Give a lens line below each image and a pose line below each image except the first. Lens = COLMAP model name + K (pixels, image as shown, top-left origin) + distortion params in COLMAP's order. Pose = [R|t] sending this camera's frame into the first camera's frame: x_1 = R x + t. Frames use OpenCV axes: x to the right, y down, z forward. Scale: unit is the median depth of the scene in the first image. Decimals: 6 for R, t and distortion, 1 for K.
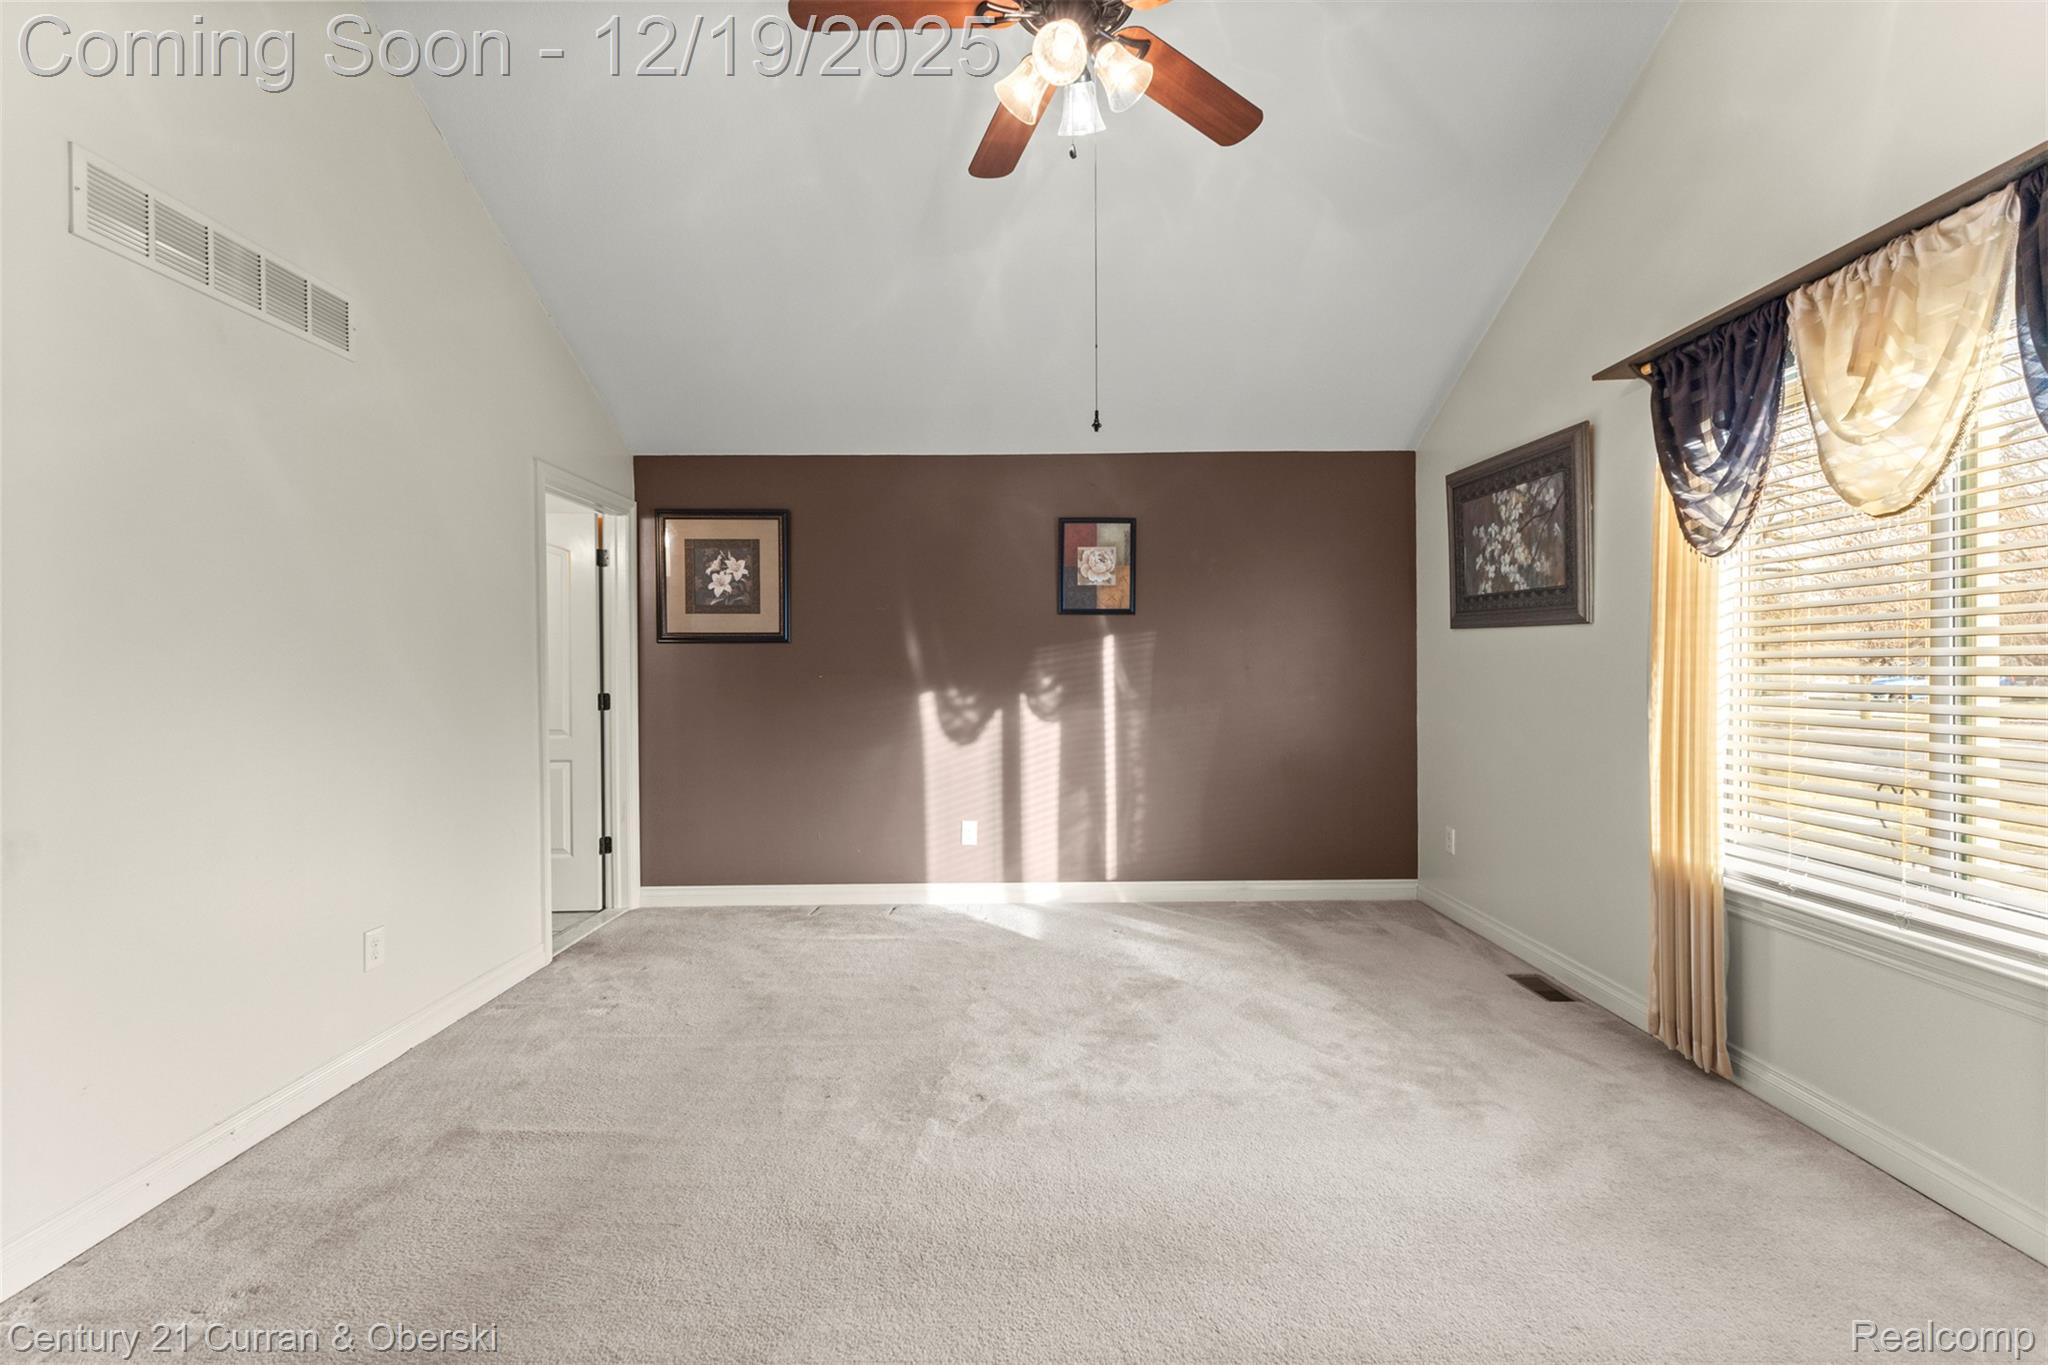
lens RADIAL K [[880.5, 0, 1023.3], [0, 880.5, 665.7], [0, 0, 1]] dist [-0.001090, -0.000227]
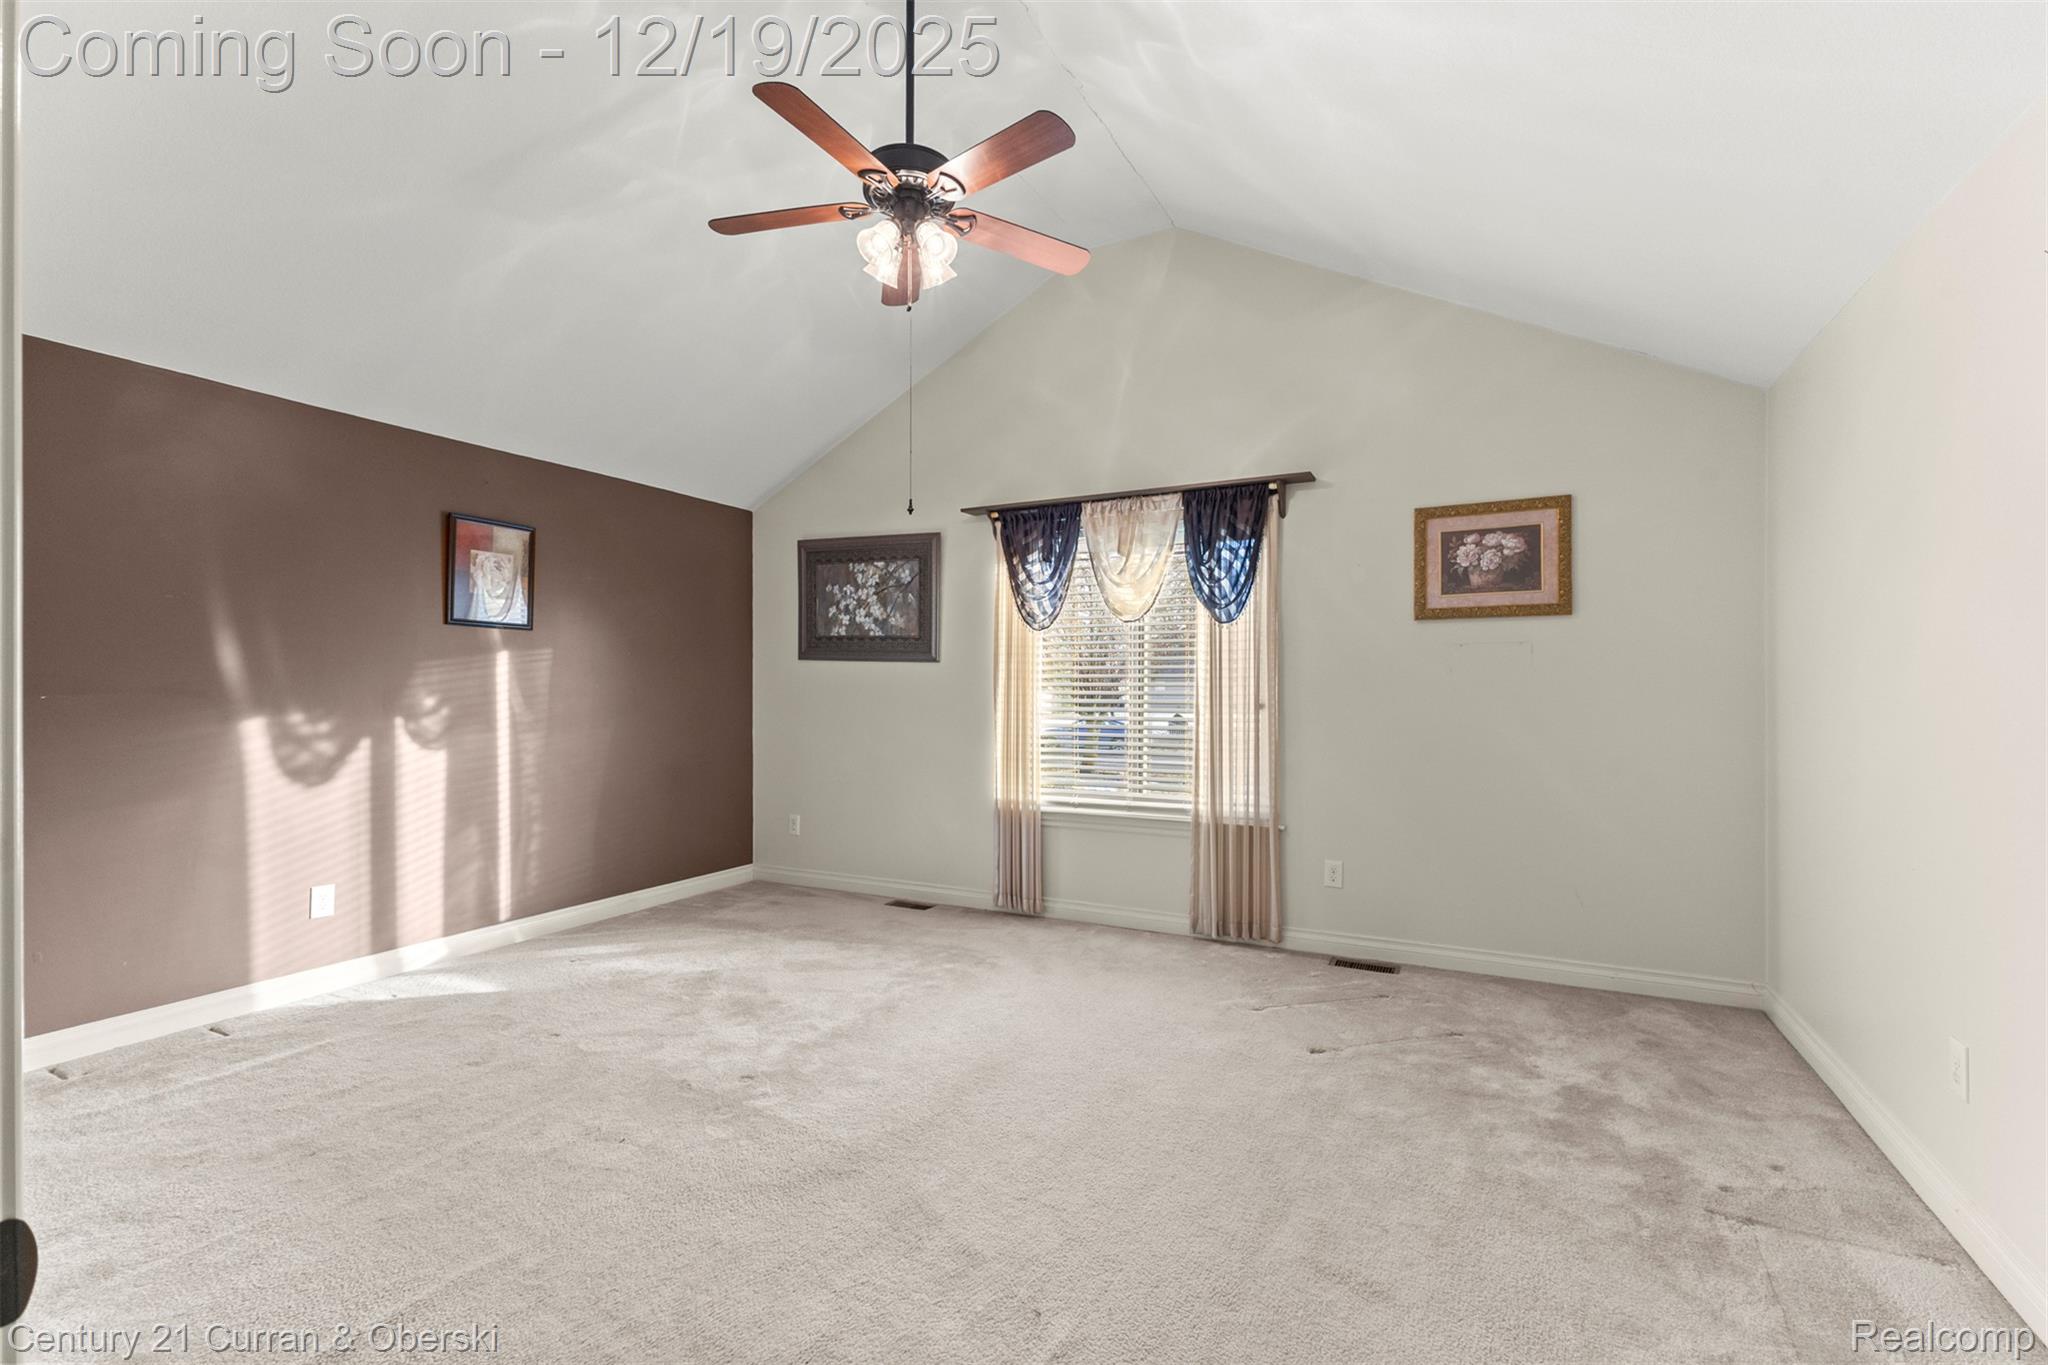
lens RADIAL K [[908.7, 0, 1034.1], [0, 908.7, 676.4], [0, 0, 1]] dist [0.010153, -0.000392]
pose [[0.441629, 0.021506, 0.896940, -0.609490], [-0.009037, 0.999769, -0.019523, 0.005930], [-0.897152, 0.000516, 0.441722, 0.115634]]
